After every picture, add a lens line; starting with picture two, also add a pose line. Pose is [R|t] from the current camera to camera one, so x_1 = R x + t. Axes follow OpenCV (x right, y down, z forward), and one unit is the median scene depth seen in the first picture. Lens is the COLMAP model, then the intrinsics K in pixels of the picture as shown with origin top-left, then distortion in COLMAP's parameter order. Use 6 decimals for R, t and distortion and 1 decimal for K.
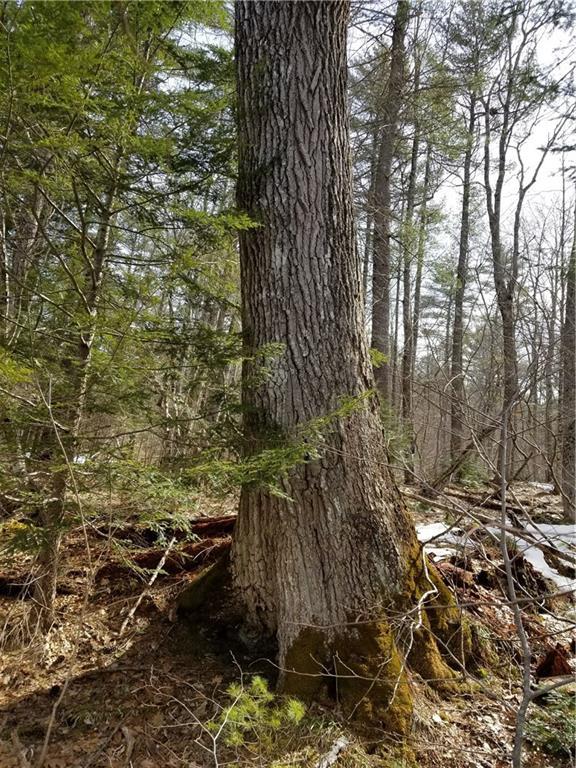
lens RADIAL K [[581.5, 0, 288.0], [0, 581.5, 384.0], [0, 0, 1]] dist [0.100041, -0.148569]
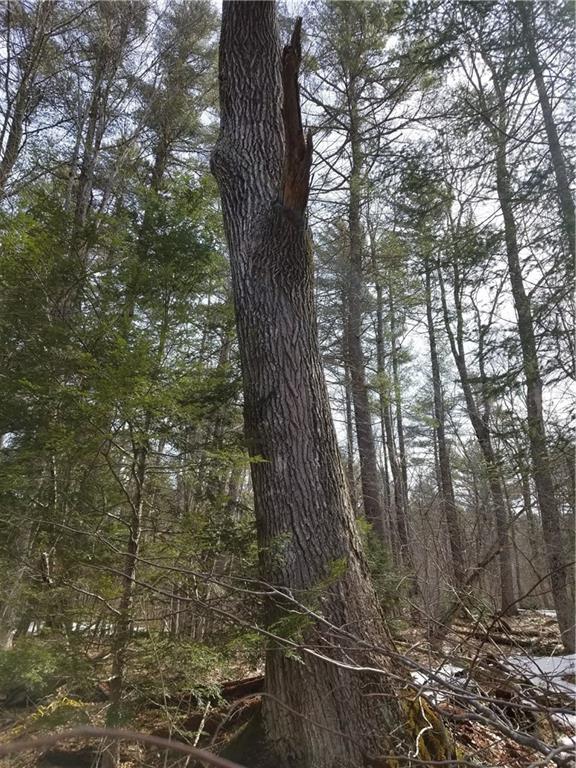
lens RADIAL K [[593.7, 0, 275.4], [0, 593.7, 385.0], [0, 0, 1]] dist [0.046766, -0.077741]
pose [[0.996224, -0.086296, 0.009506, -0.024332], [0.086248, 0.971225, -0.221998, -0.090160], [0.009925, 0.221980, 0.975001, -0.358376]]
